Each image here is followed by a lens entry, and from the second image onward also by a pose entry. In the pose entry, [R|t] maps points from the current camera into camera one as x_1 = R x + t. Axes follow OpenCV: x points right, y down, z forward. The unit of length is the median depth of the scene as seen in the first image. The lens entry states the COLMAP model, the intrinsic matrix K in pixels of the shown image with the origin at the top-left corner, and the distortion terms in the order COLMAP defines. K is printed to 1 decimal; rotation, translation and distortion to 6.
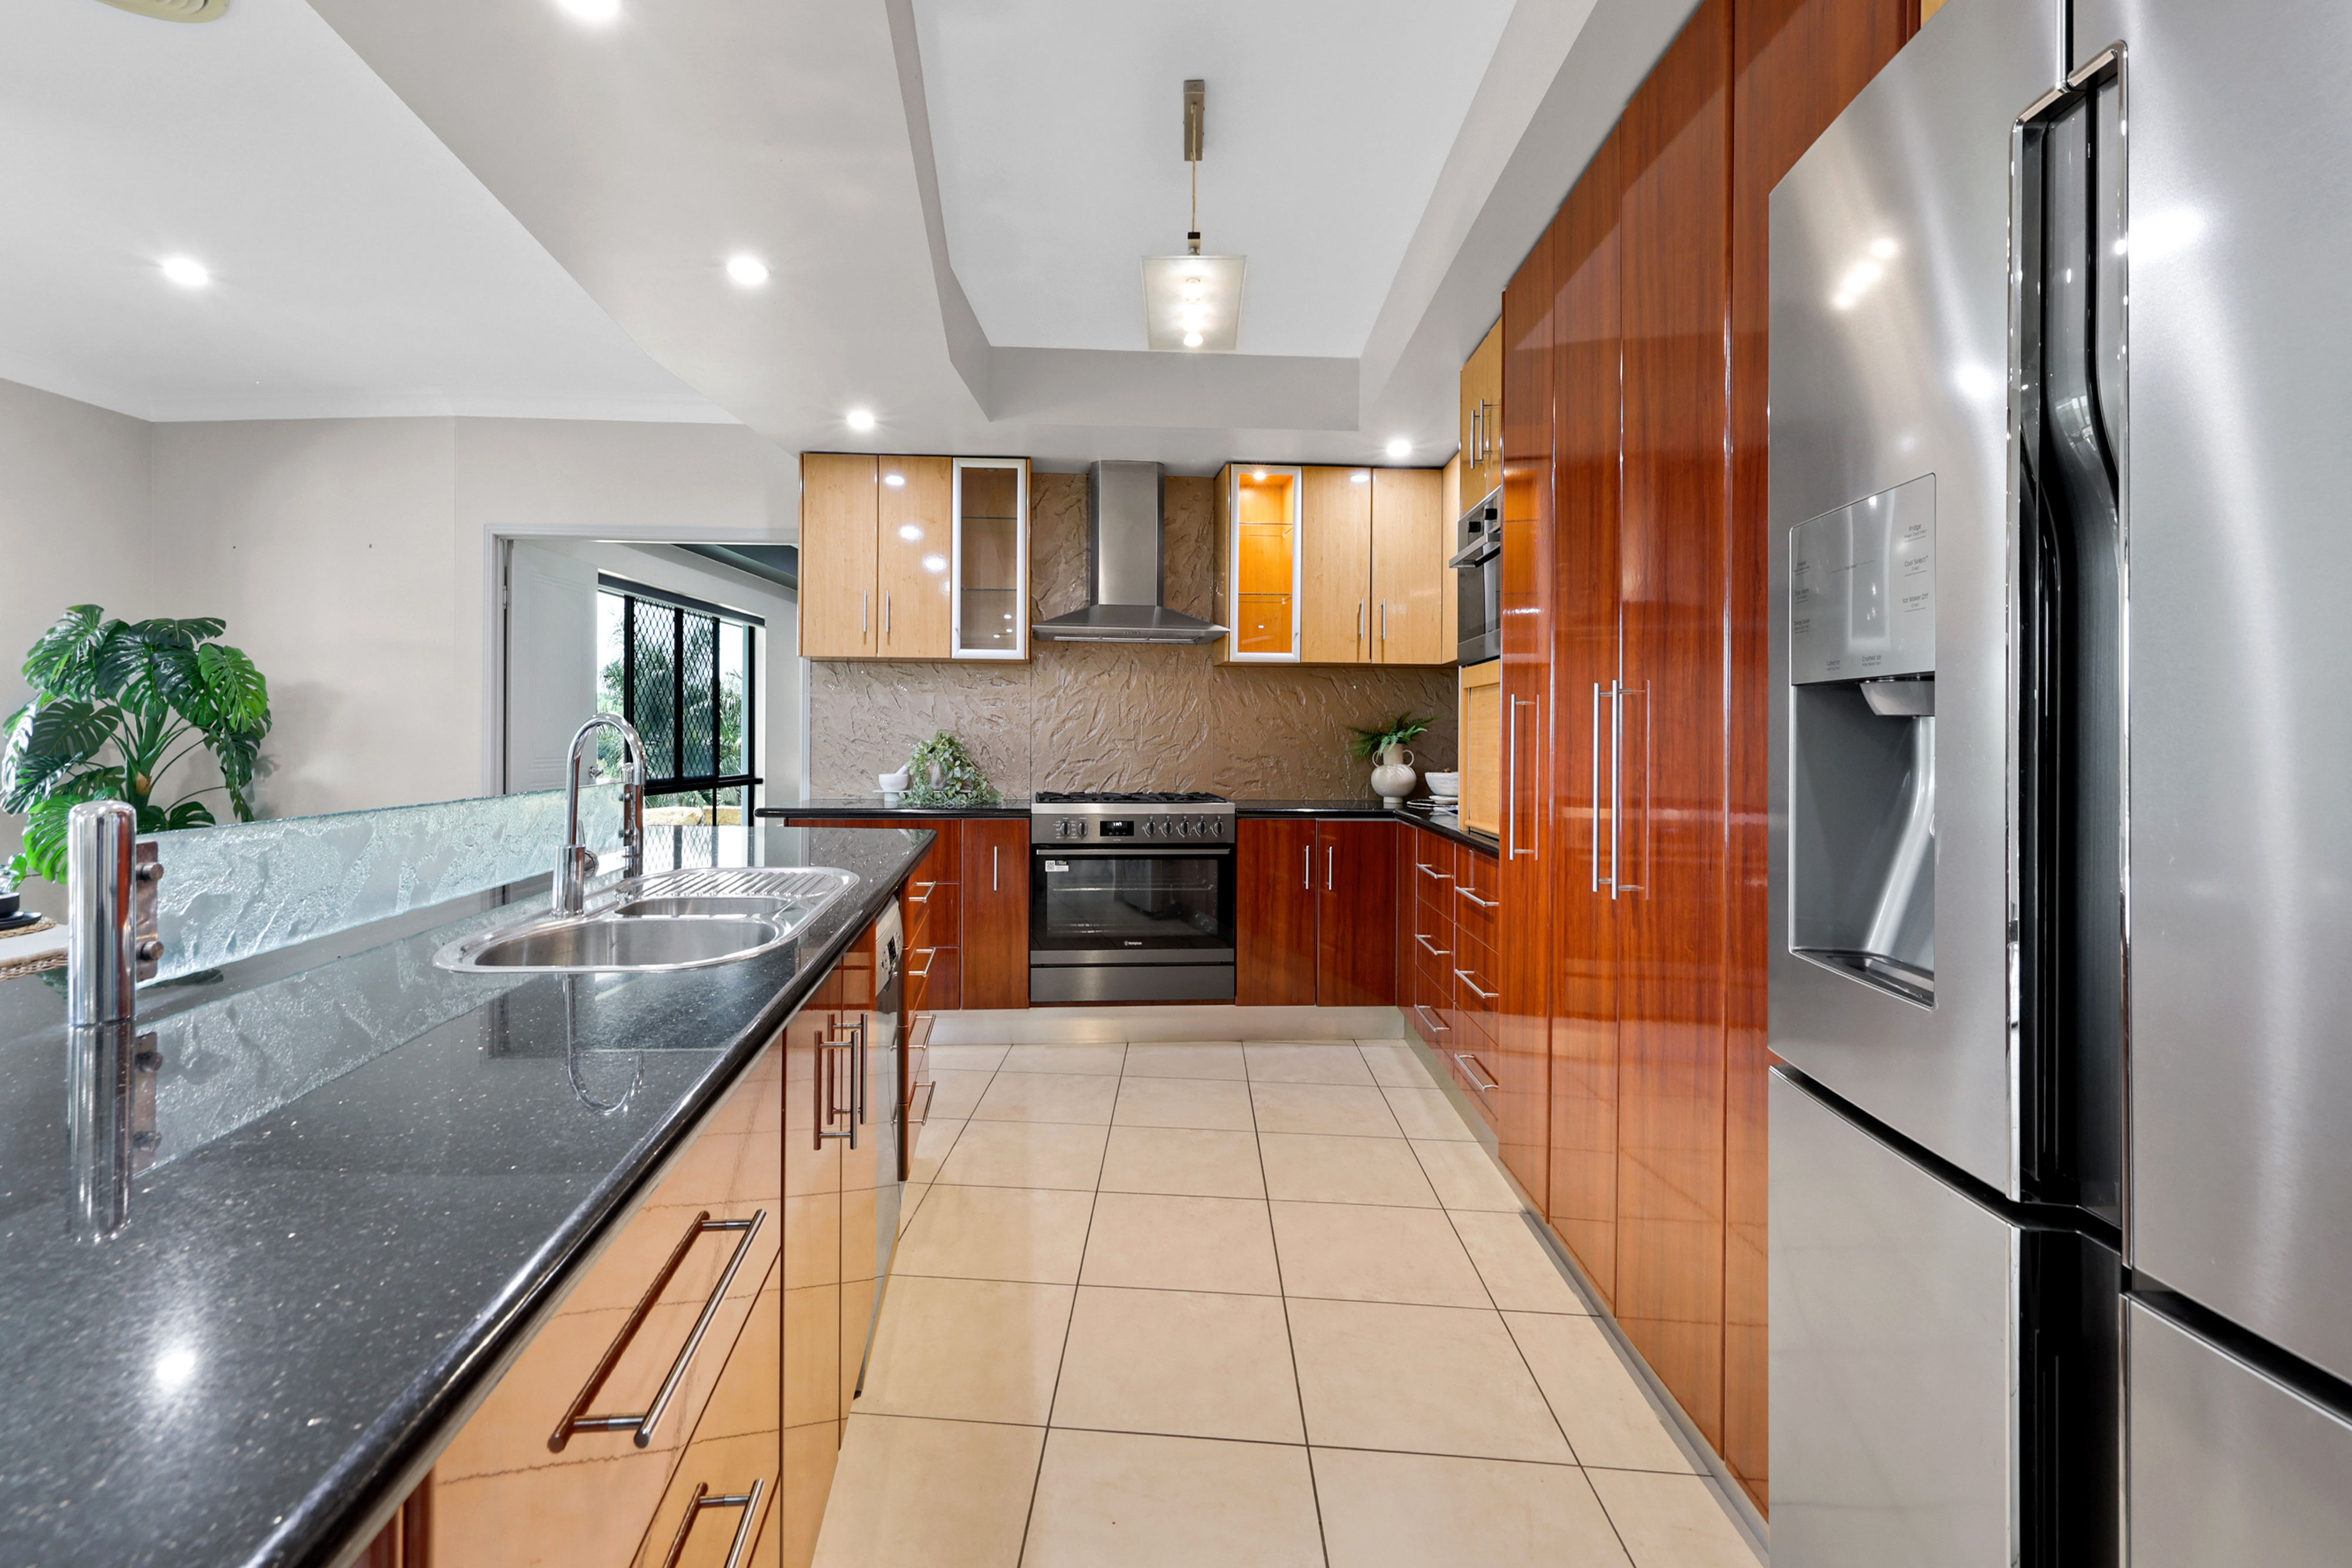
lens RADIAL K [[1385.7, 0, 1050.9], [0, 1385.7, 734.3], [0, 0, 1]] dist [-0.015999, -0.000228]
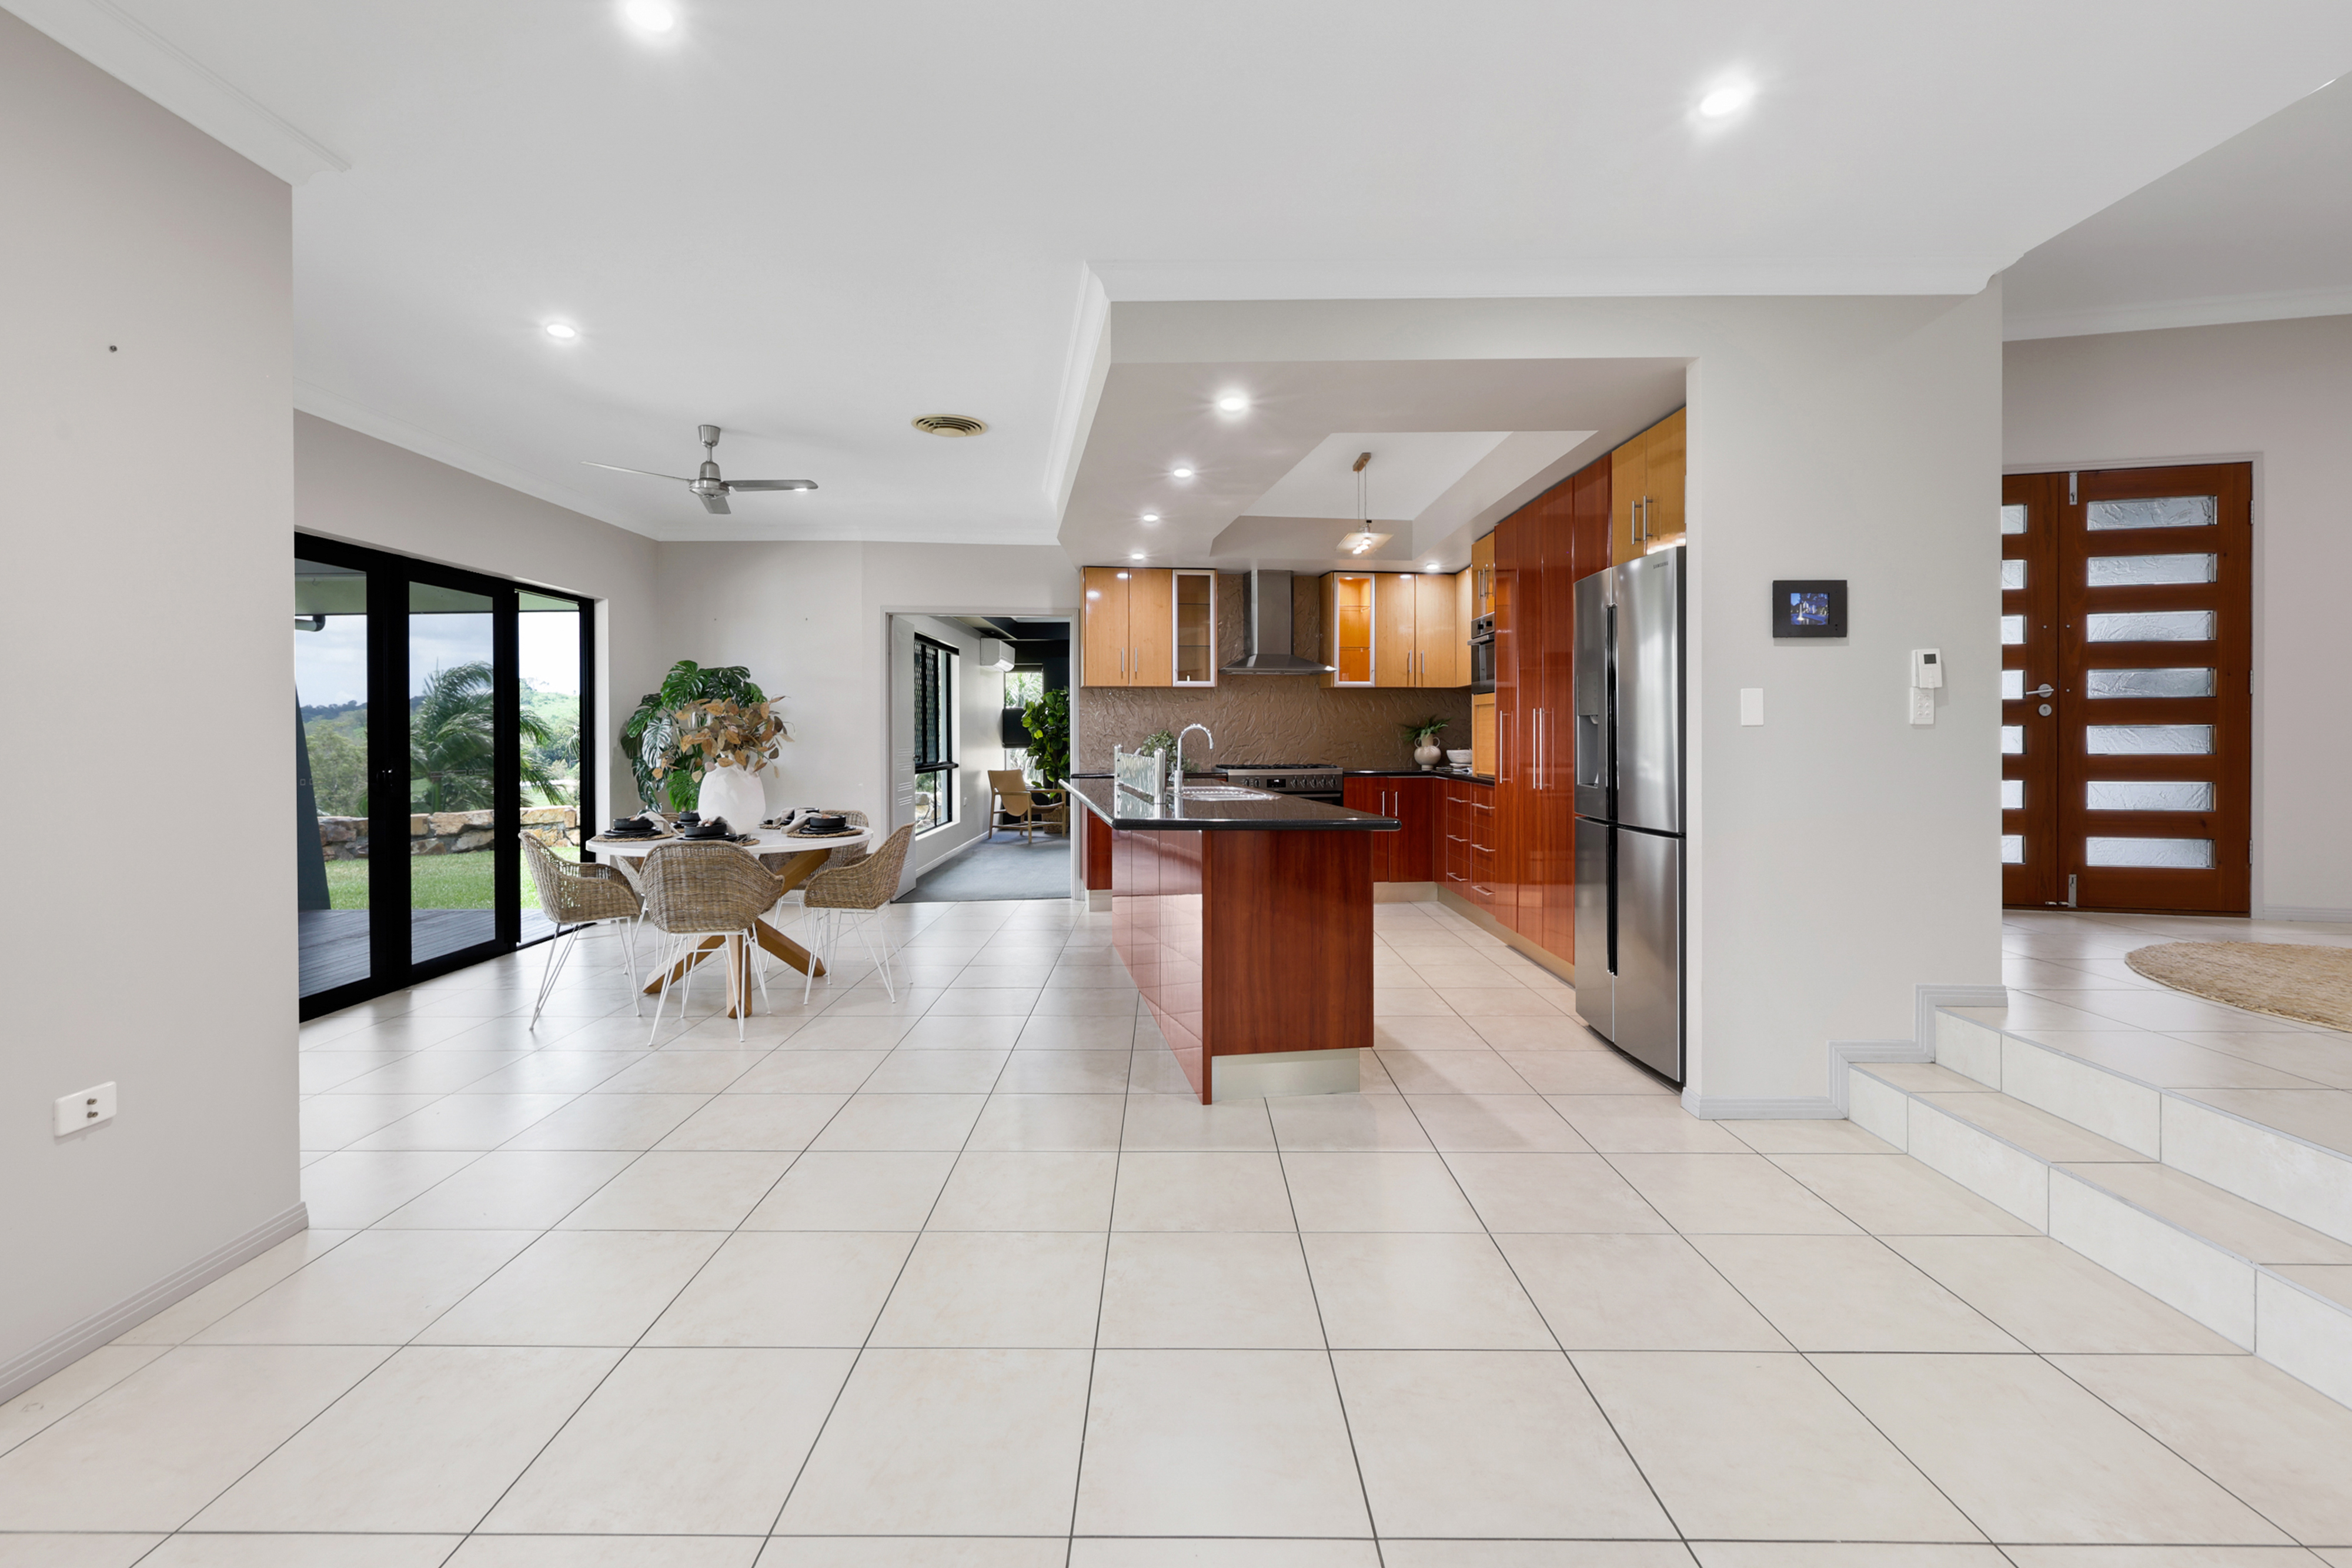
lens RADIAL K [[1116.7, 0, 1174.6], [0, 1116.7, 728.0], [0, 0, 1]] dist [-0.000446, -0.000032]
pose [[0.998894, -0.009557, 0.046038, -0.133059], [0.009680, 0.999950, -0.002467, 0.000157], [-0.046013, 0.002910, 0.998937, -0.375761]]
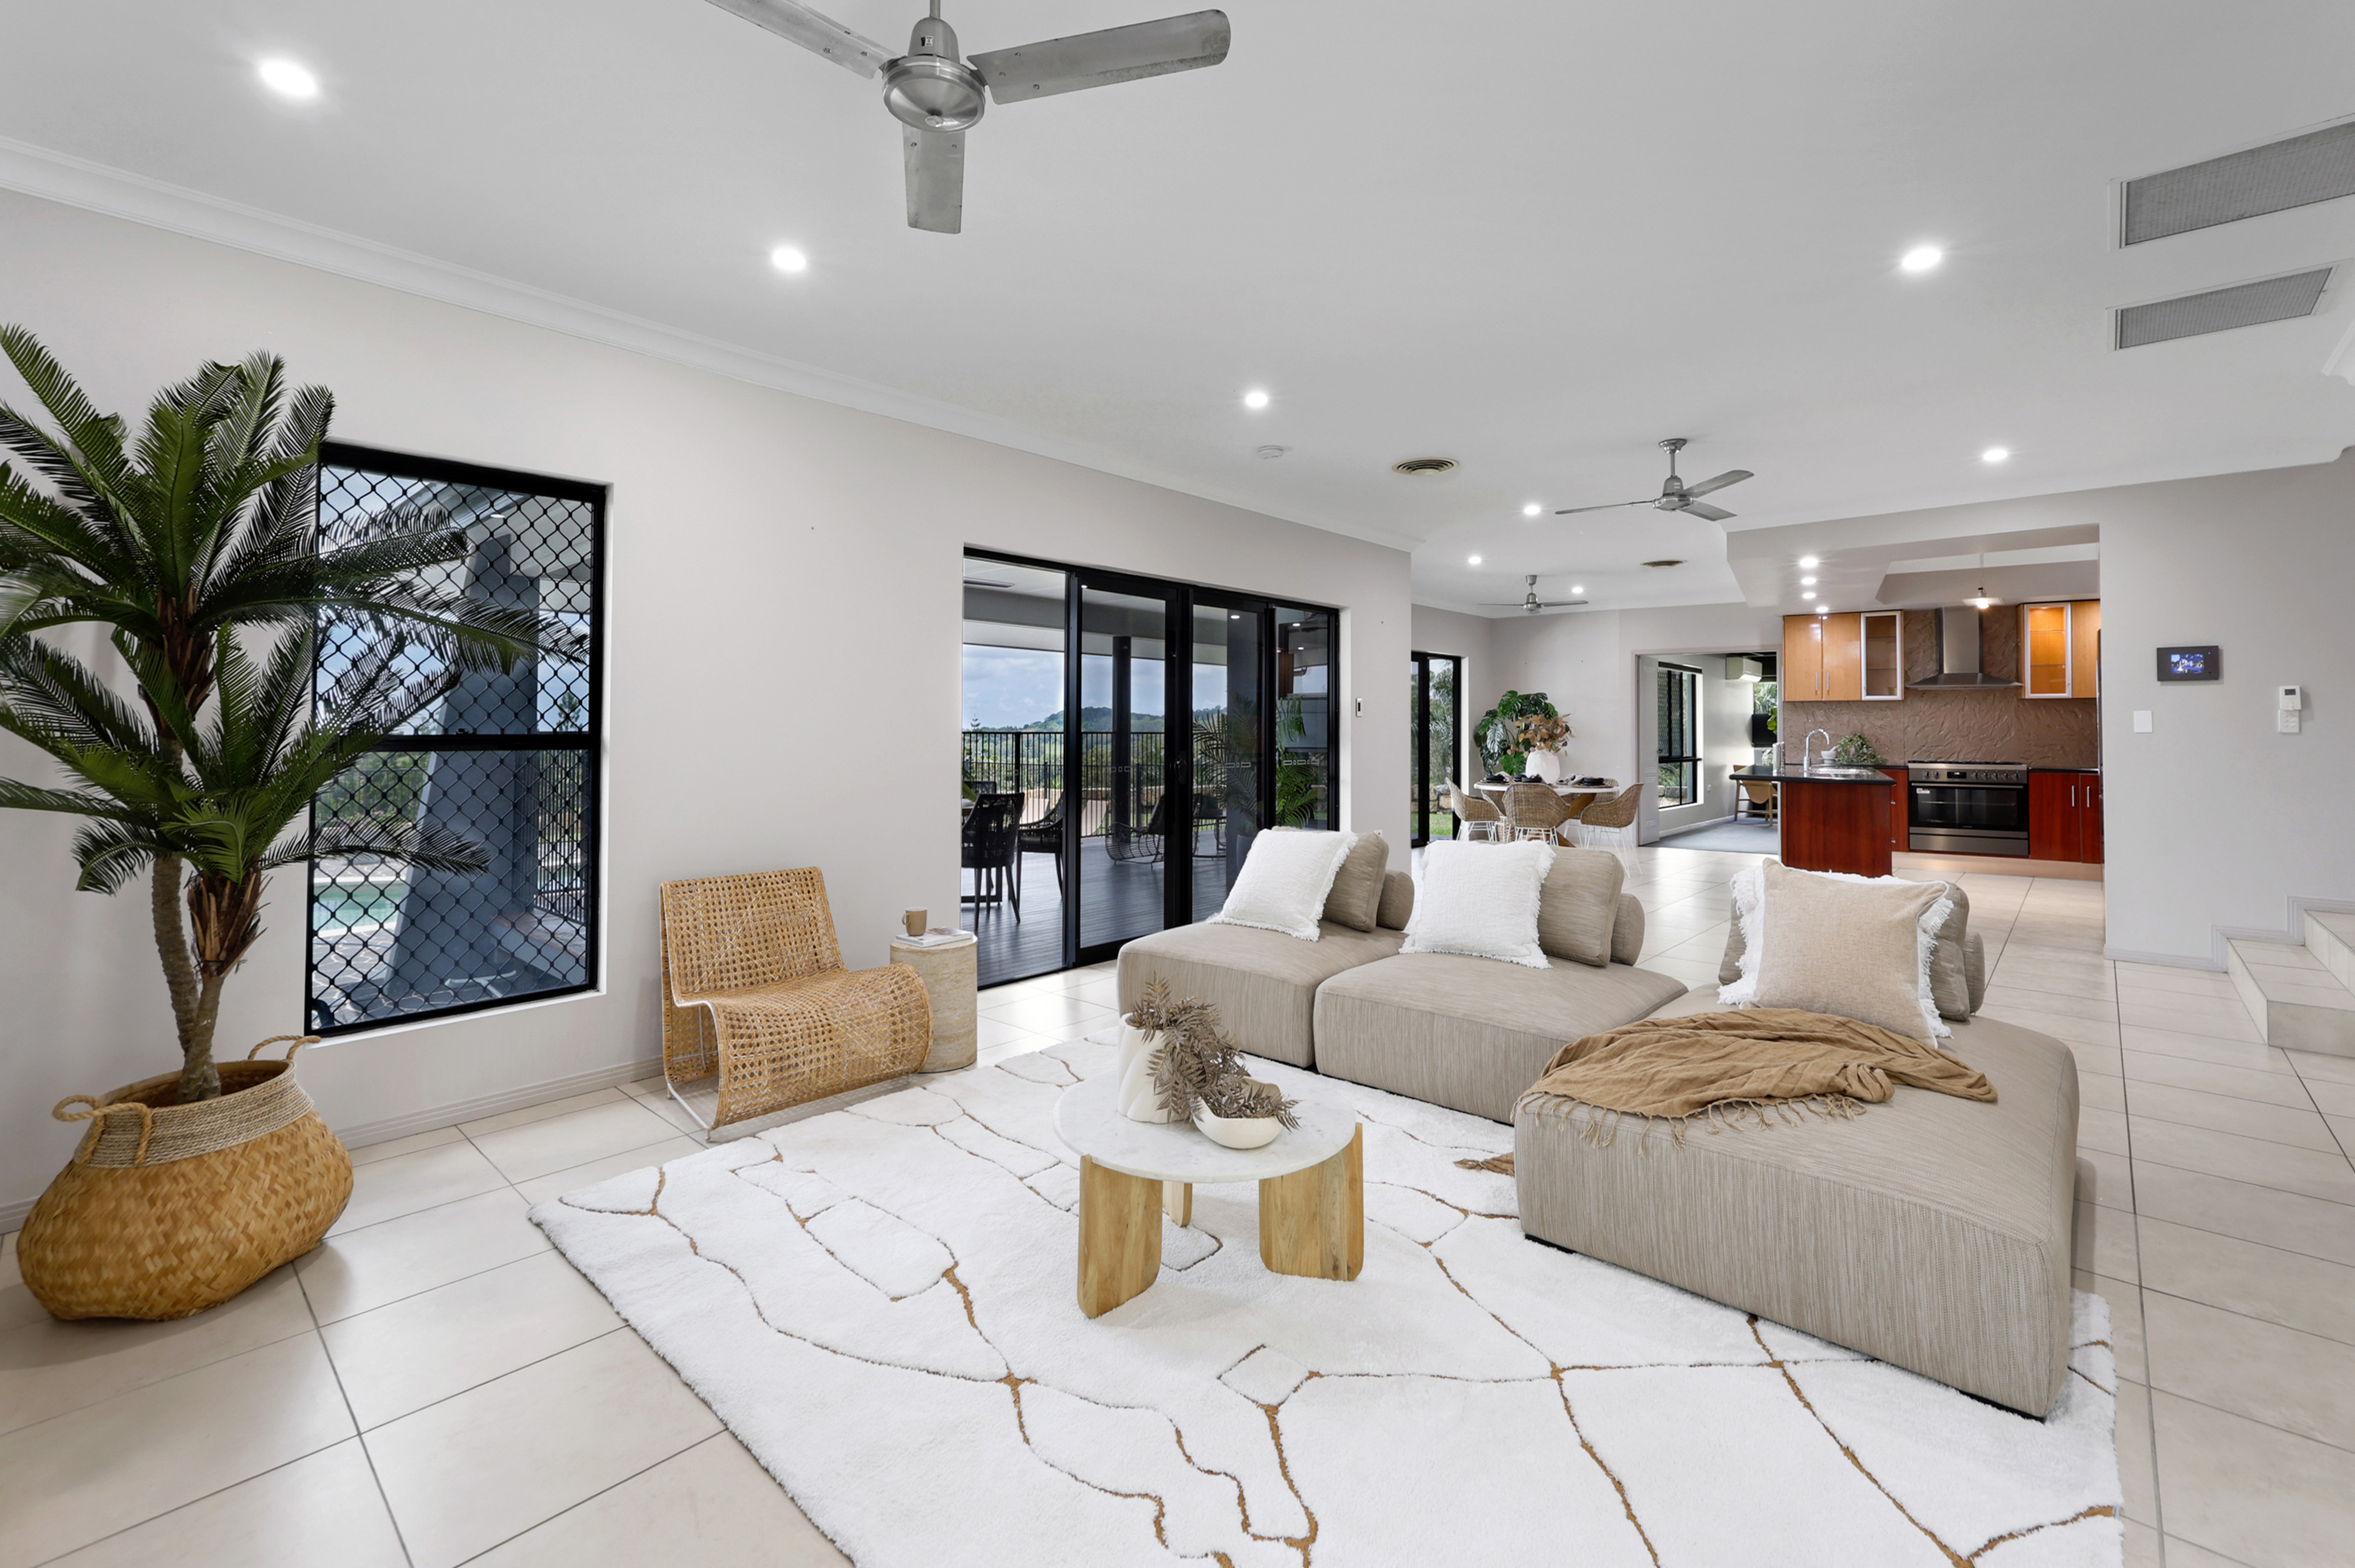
lens RADIAL K [[860.2, 0, 1250.4], [0, 860.2, 715.8], [0, 0, 1]] dist [-0.000301, 0.000012]
pose [[0.802250, -0.013402, -0.596837, -0.034171], [0.000454, 0.999761, -0.021840, 0.001311], [0.596988, 0.017250, 0.802065, -0.732926]]
